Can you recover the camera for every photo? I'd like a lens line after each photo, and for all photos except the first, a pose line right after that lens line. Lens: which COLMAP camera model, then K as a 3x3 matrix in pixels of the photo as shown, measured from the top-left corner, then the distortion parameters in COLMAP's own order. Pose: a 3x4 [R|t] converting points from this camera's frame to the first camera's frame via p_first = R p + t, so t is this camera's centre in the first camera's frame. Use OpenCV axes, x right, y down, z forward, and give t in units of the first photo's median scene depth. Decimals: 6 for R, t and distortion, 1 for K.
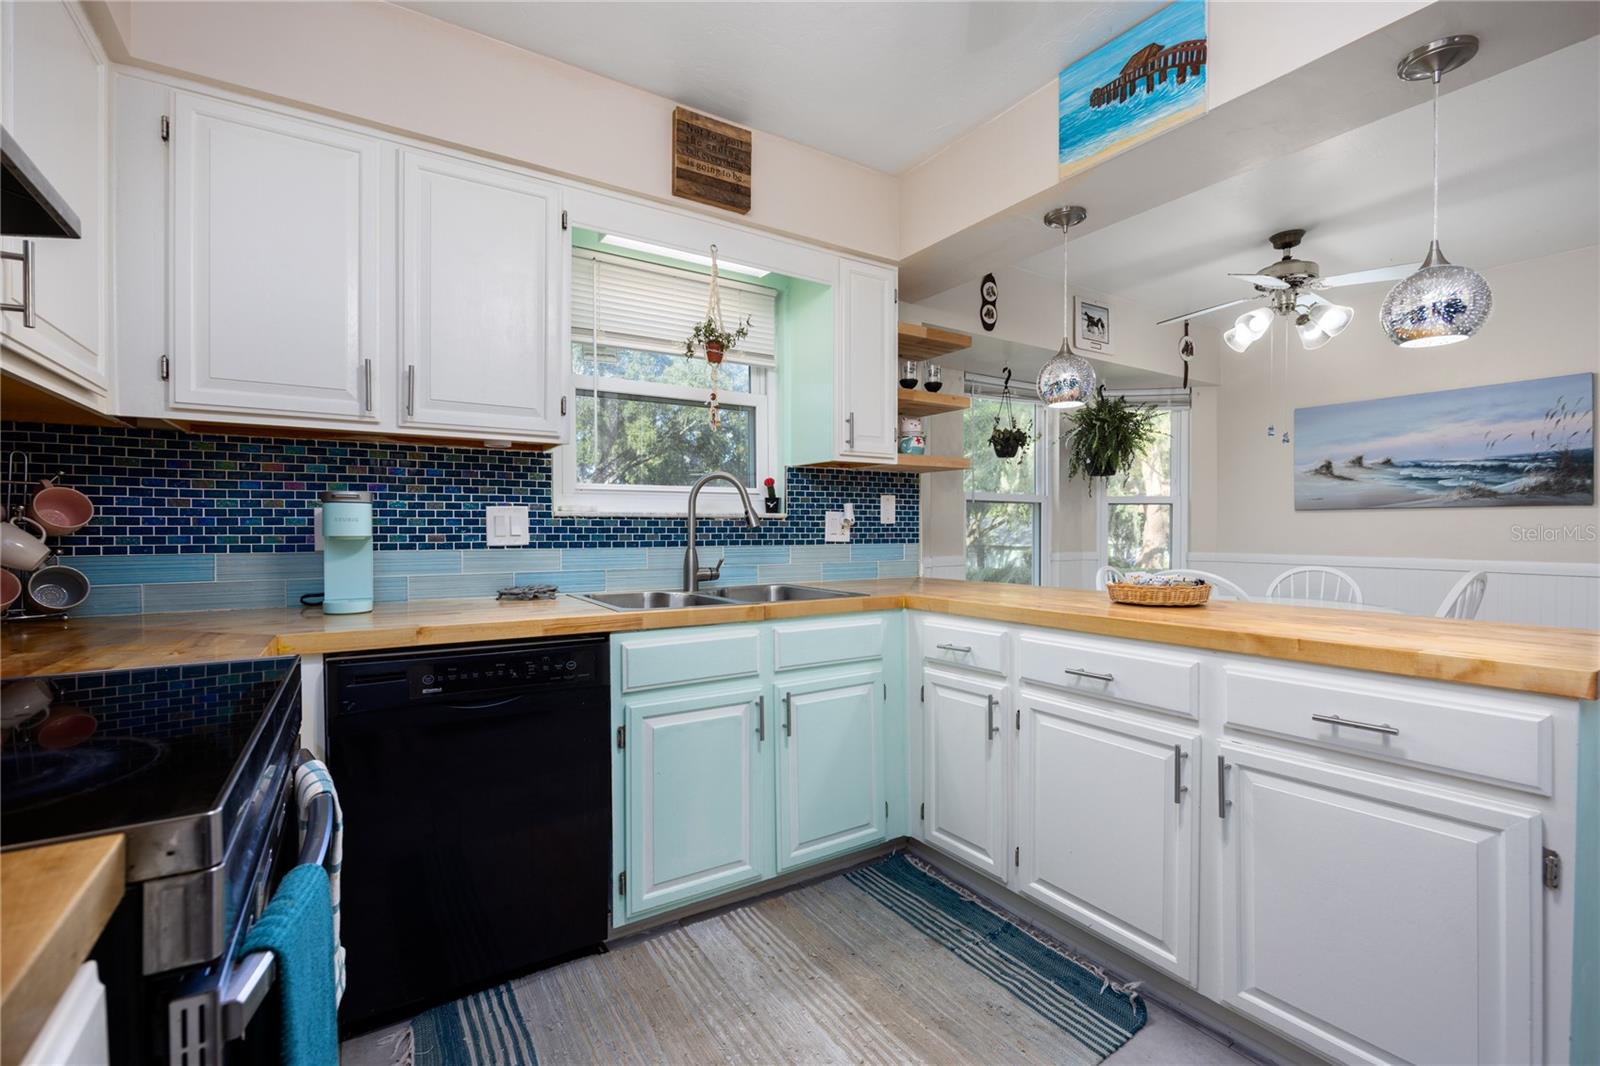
lens RADIAL K [[698.8, 0, 793.5], [0, 698.8, 538.0], [0, 0, 1]] dist [-0.012911, -0.000198]
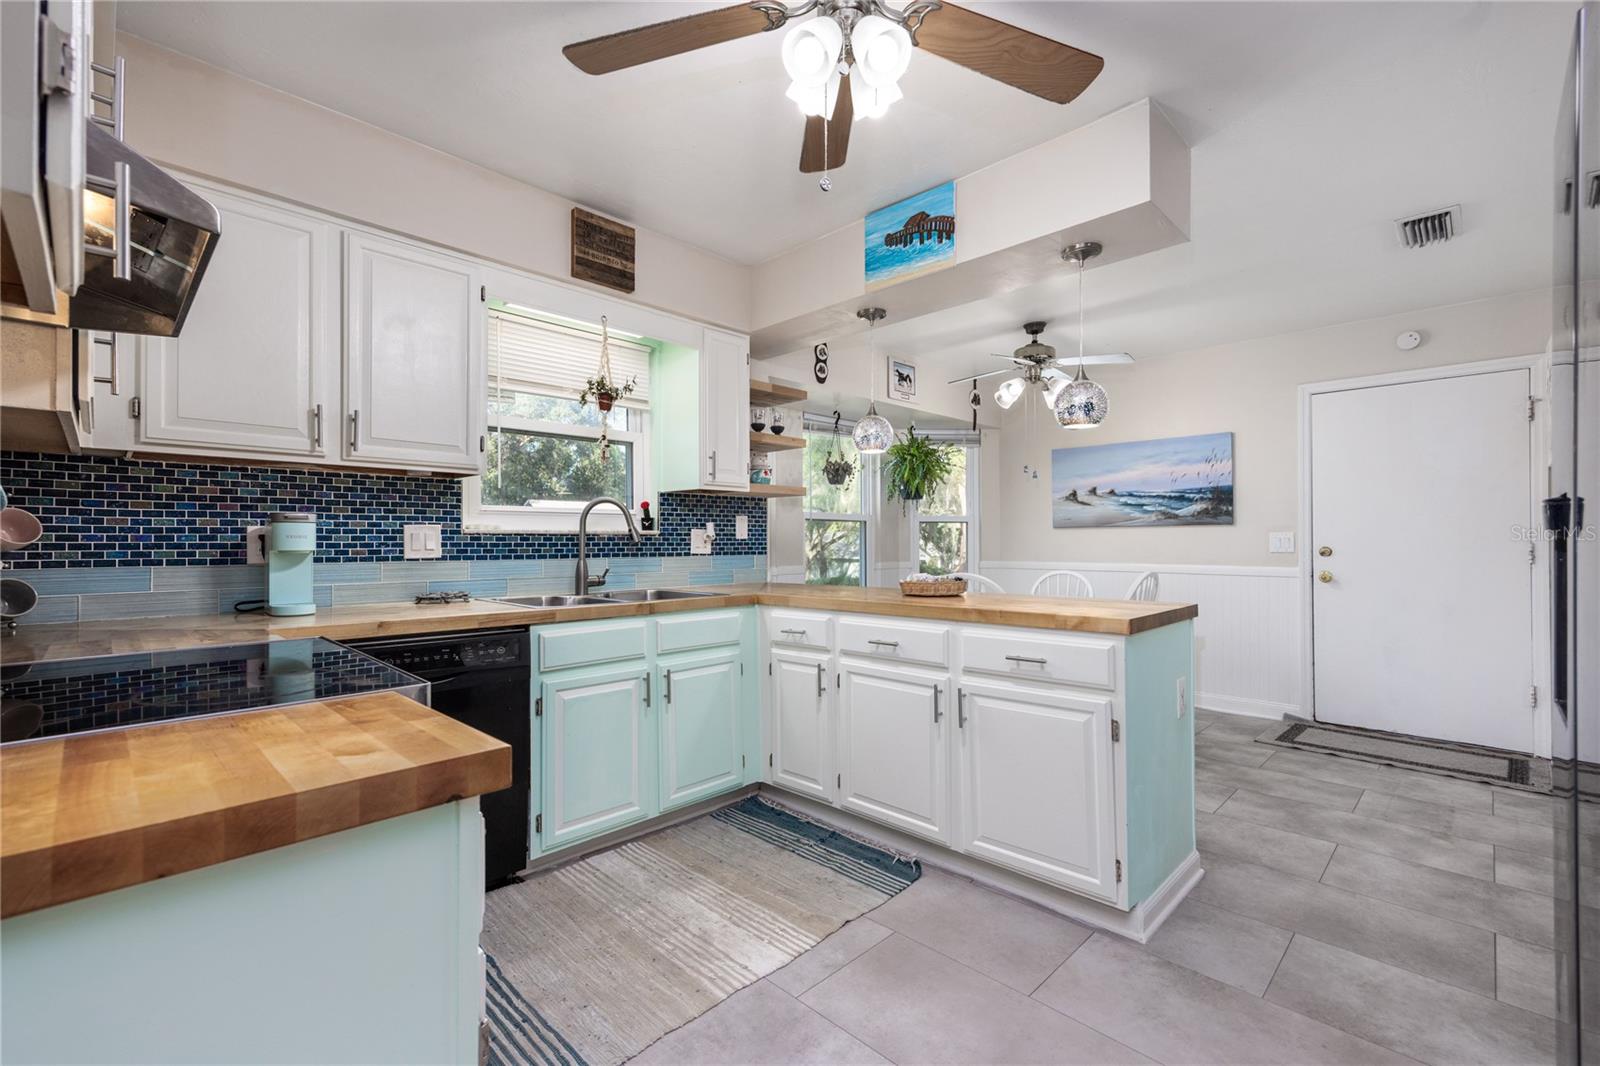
lens RADIAL K [[691.3, 0, 799.6], [0, 691.3, 539.4], [0, 0, 1]] dist [0.001523, 0.000166]
pose [[0.974375, -0.001899, 0.224921, -0.053569], [0.006100, 0.999820, -0.017983, 0.003933], [-0.224847, 0.018894, 0.974211, -0.284052]]
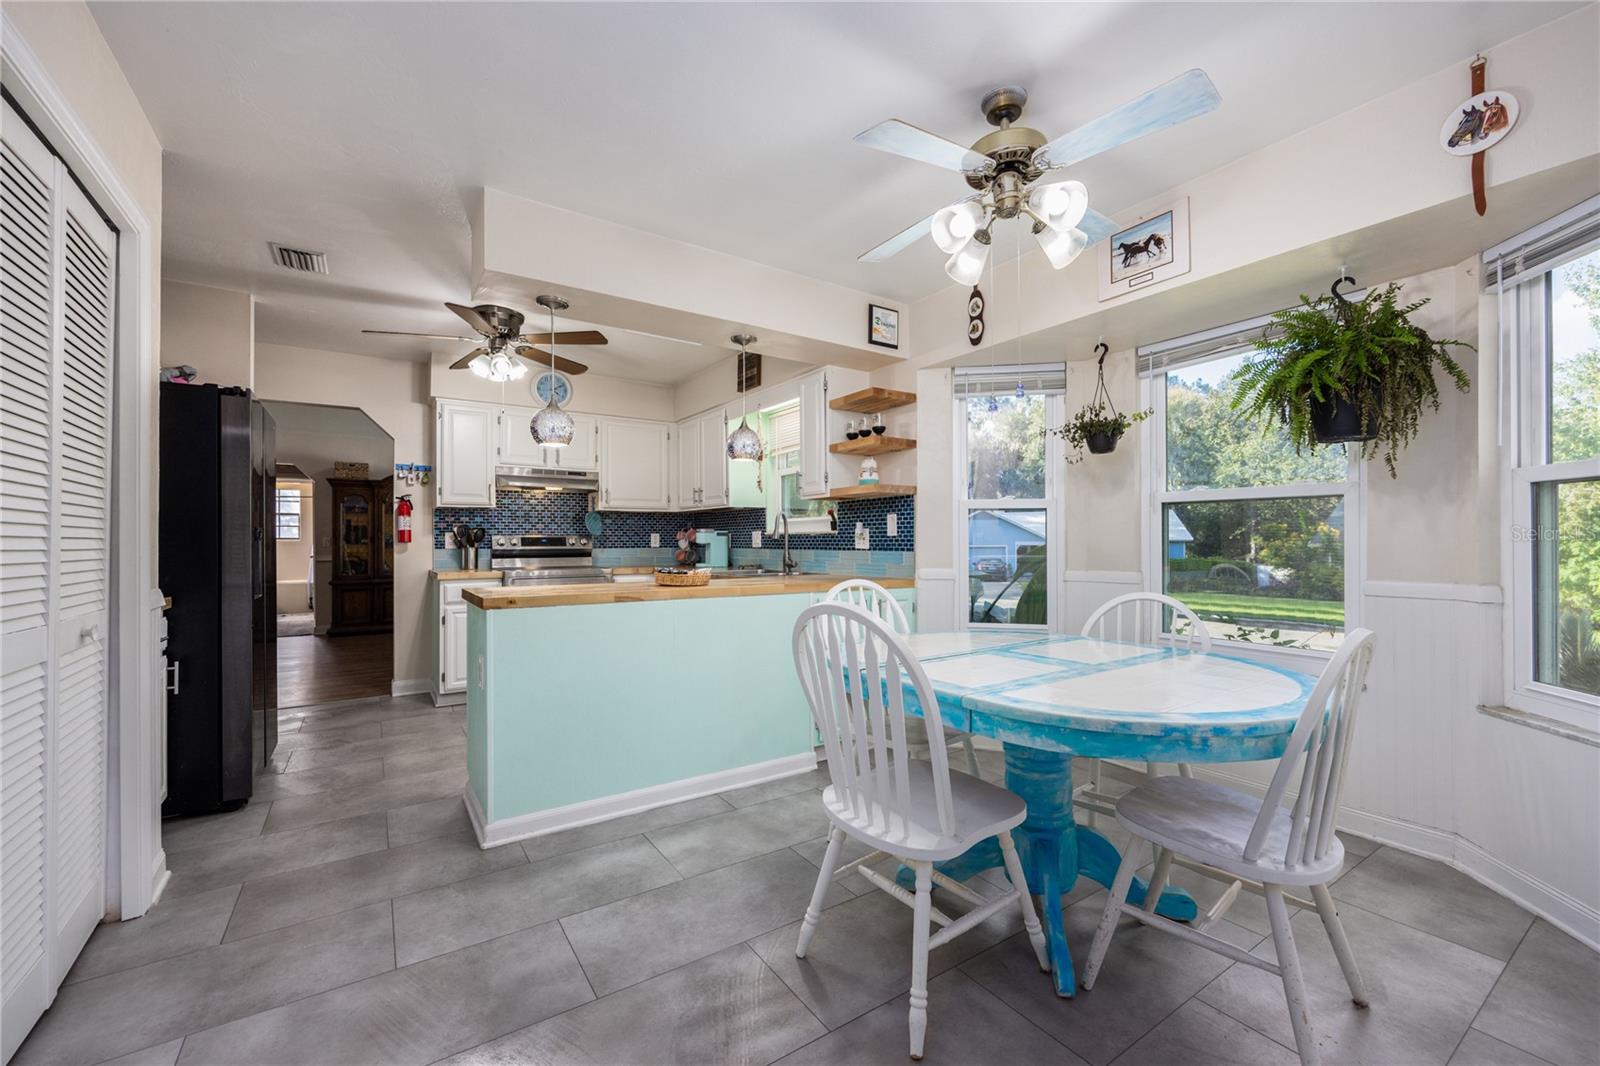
lens RADIAL K [[648.1, 0, 800.0], [0, 648.1, 533.0], [0, 0, 1]] dist [0.001389, 0.000163]
pose [[0.026428, -0.010478, -0.999596, 1.870793], [-0.006903, 0.999919, -0.010664, -0.016380], [0.999627, 0.007182, 0.026353, 1.105156]]
